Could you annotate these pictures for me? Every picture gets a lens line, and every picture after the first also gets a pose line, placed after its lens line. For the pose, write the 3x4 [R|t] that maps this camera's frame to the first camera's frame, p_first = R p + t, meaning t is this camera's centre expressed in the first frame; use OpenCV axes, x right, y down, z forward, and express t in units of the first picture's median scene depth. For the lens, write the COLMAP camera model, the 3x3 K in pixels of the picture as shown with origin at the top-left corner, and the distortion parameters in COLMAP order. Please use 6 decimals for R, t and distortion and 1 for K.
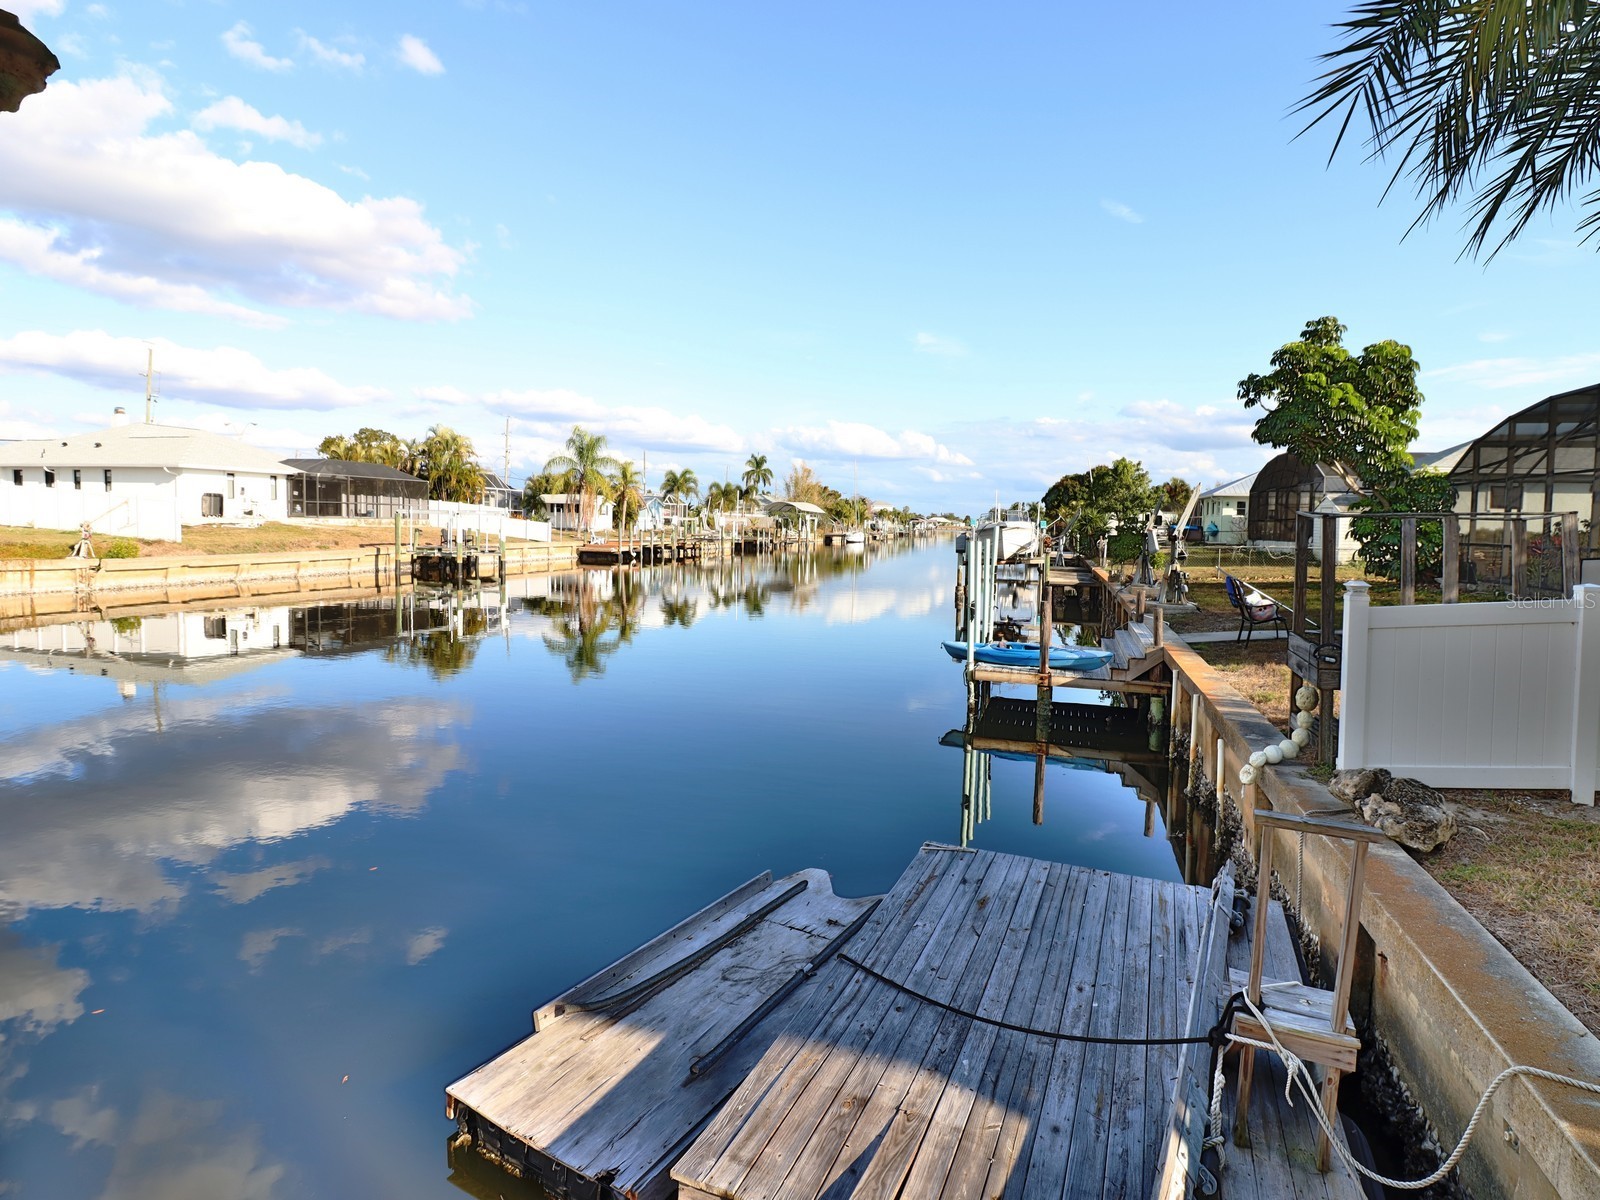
lens RADIAL K [[825.4, 0, 803.8], [0, 825.4, 583.6], [0, 0, 1]] dist [0.000013, -0.012383]
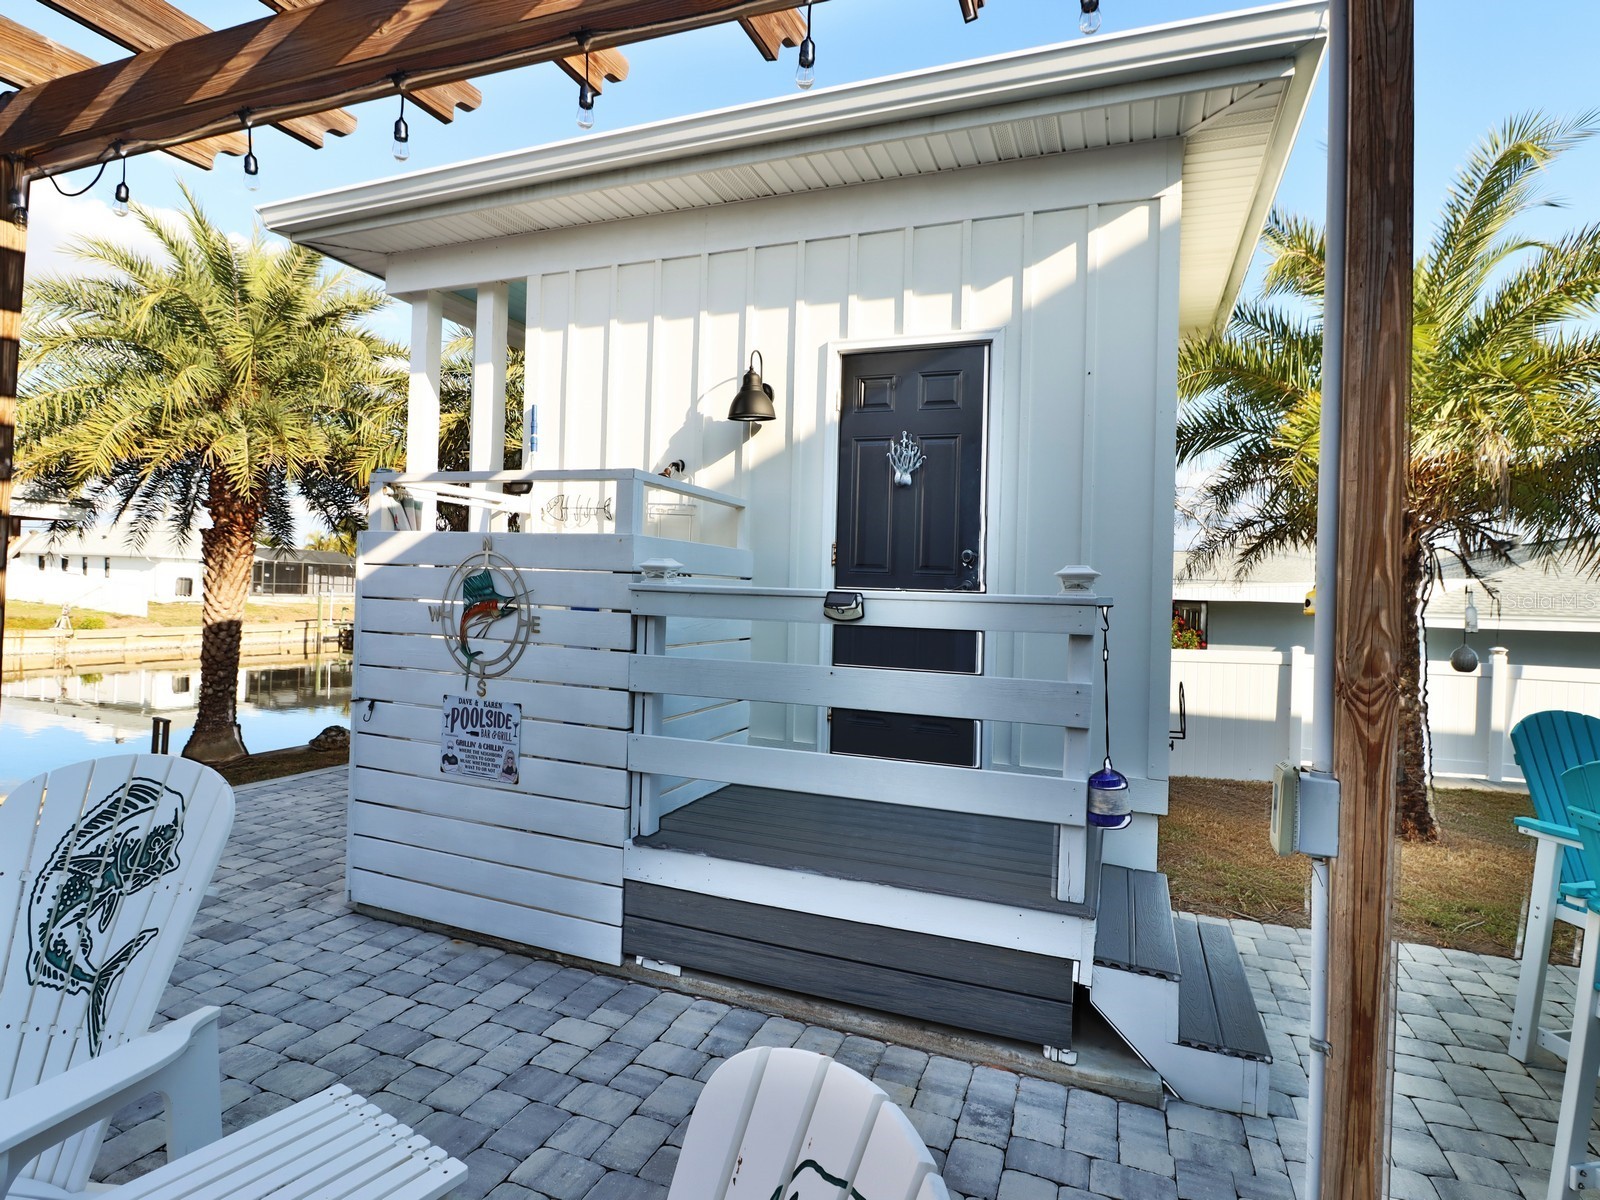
lens RADIAL K [[825.4, 0, 800.3], [0, 825.4, 593.6], [0, 0, 1]] dist [0.000013, -0.012383]
pose [[0.998539, 0.009763, -0.053147, 0.259422], [-0.013725, 0.997112, -0.074691, -0.003195], [0.052265, 0.075311, 0.995789, -0.182300]]
